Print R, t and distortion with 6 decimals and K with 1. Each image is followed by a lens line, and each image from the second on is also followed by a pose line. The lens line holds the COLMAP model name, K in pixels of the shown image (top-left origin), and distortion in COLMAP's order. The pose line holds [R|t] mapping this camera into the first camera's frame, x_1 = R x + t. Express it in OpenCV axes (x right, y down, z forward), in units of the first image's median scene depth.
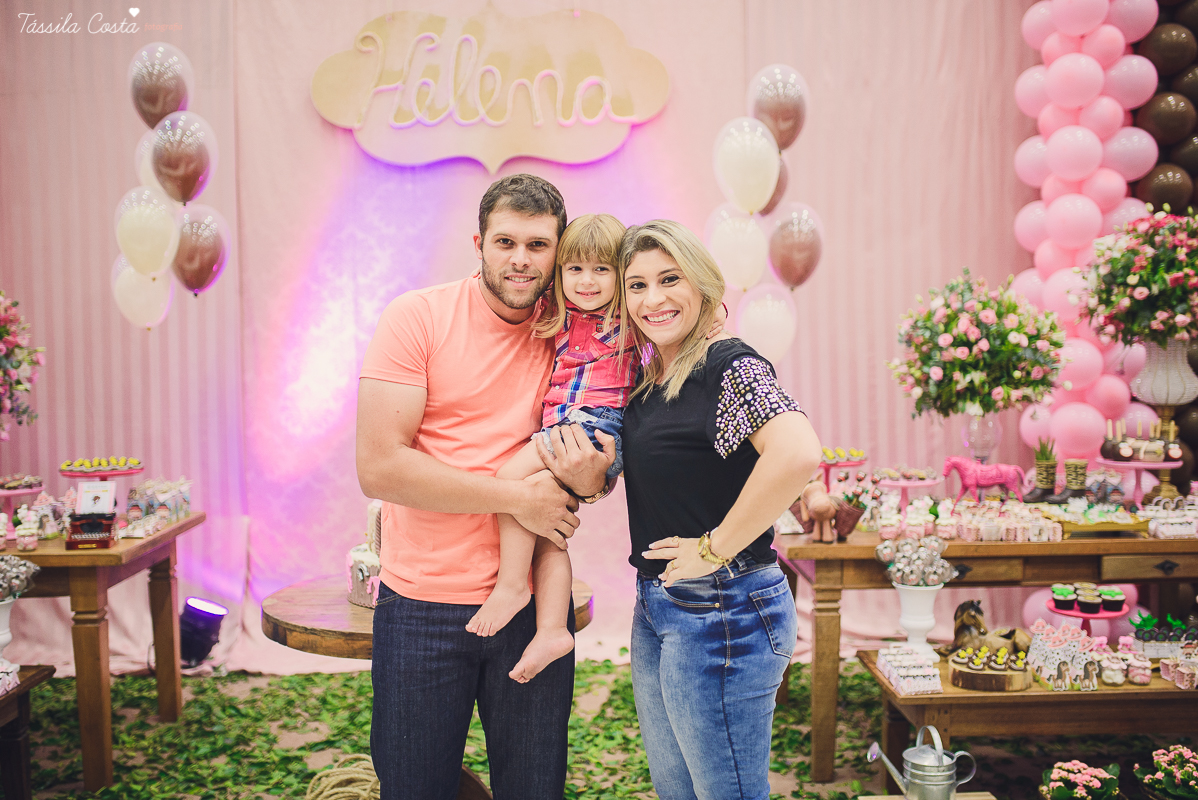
lens RADIAL K [[1174.0, 0, 599.0], [0, 1174.0, 400.0], [0, 0, 1]] dist [-0.012556, 0.001932]
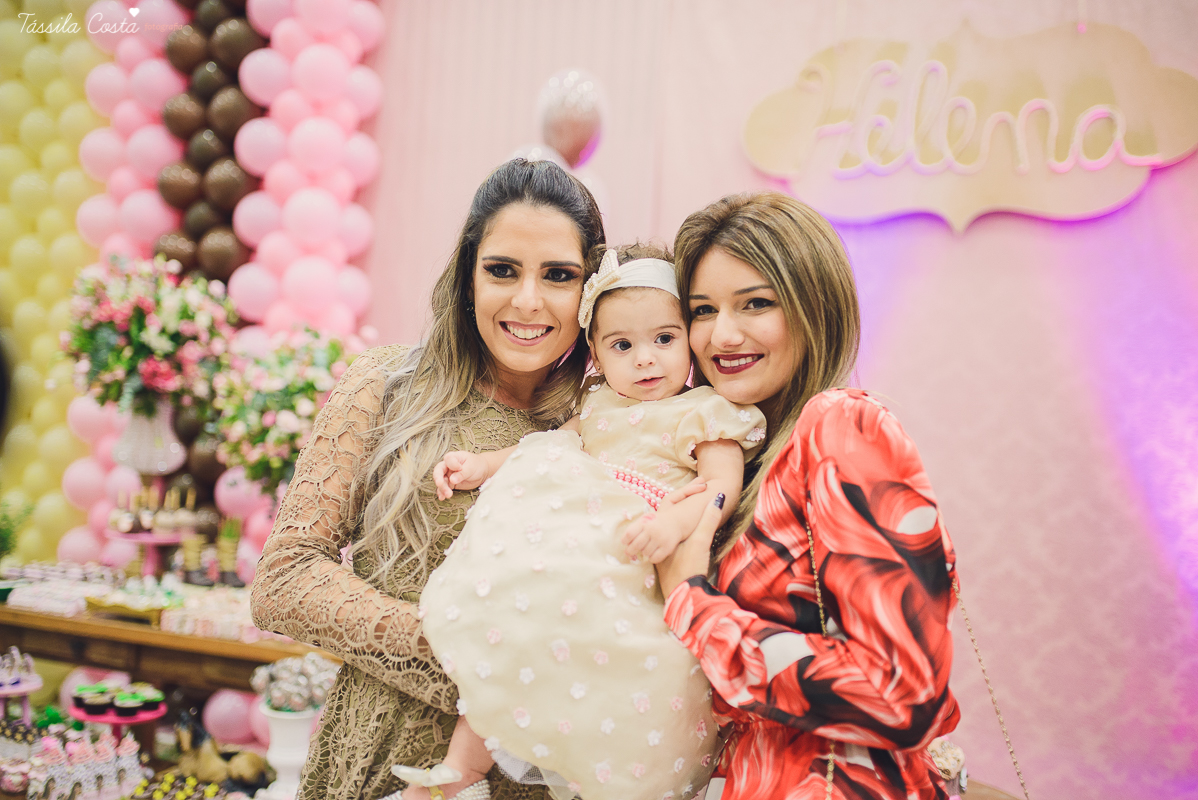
lens RADIAL K [[1215.2, 0, 599.0], [0, 1215.2, 400.0], [0, 0, 1]] dist [-0.007694, 0.010378]
pose [[0.926899, 0.050460, -0.371903, -0.005091], [-0.081343, 0.994376, -0.067816, -0.004166], [0.366390, 0.093110, 0.925791, 0.203561]]
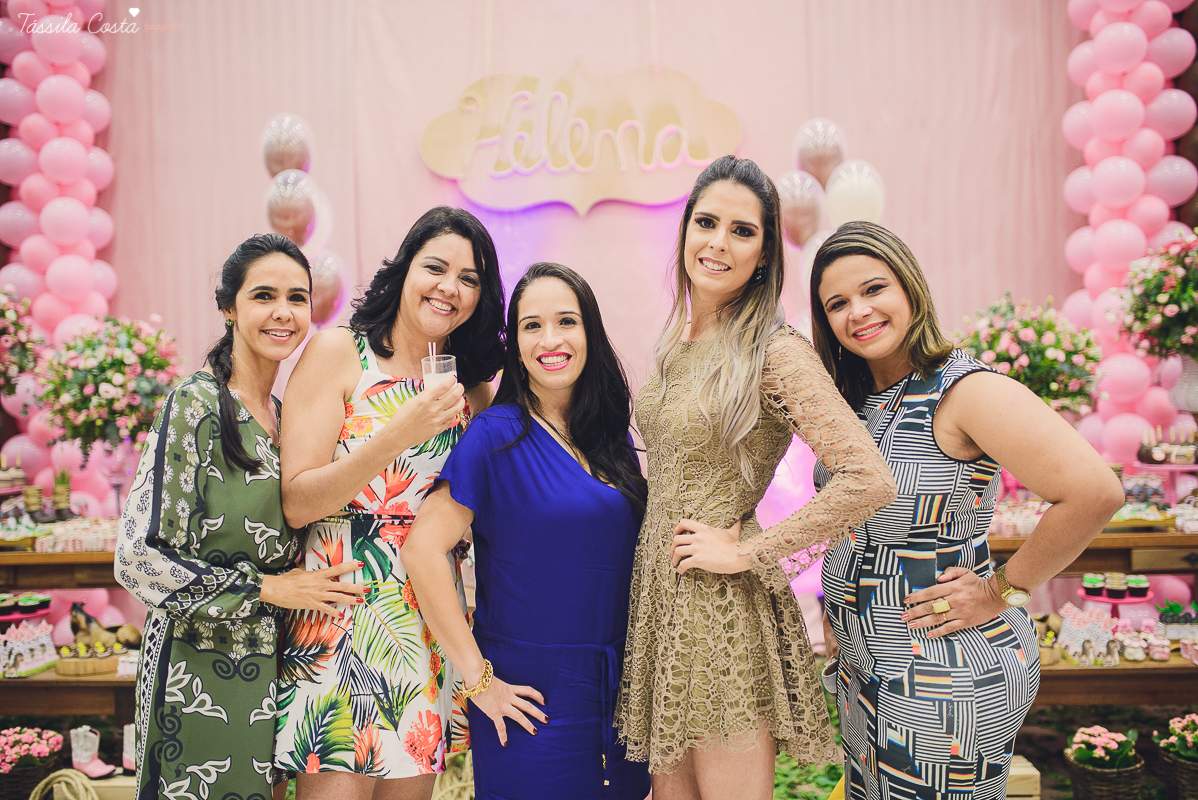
lens RADIAL K [[1172.8, 0, 599.0], [0, 1172.8, 400.0], [0, 0, 1]] dist [-0.002606, -0.003162]
pose [[0.996100, -0.014439, -0.087040, 0.025239], [0.012279, 0.999605, -0.025299, 0.013102], [0.087371, 0.024132, 0.995884, -0.131279]]
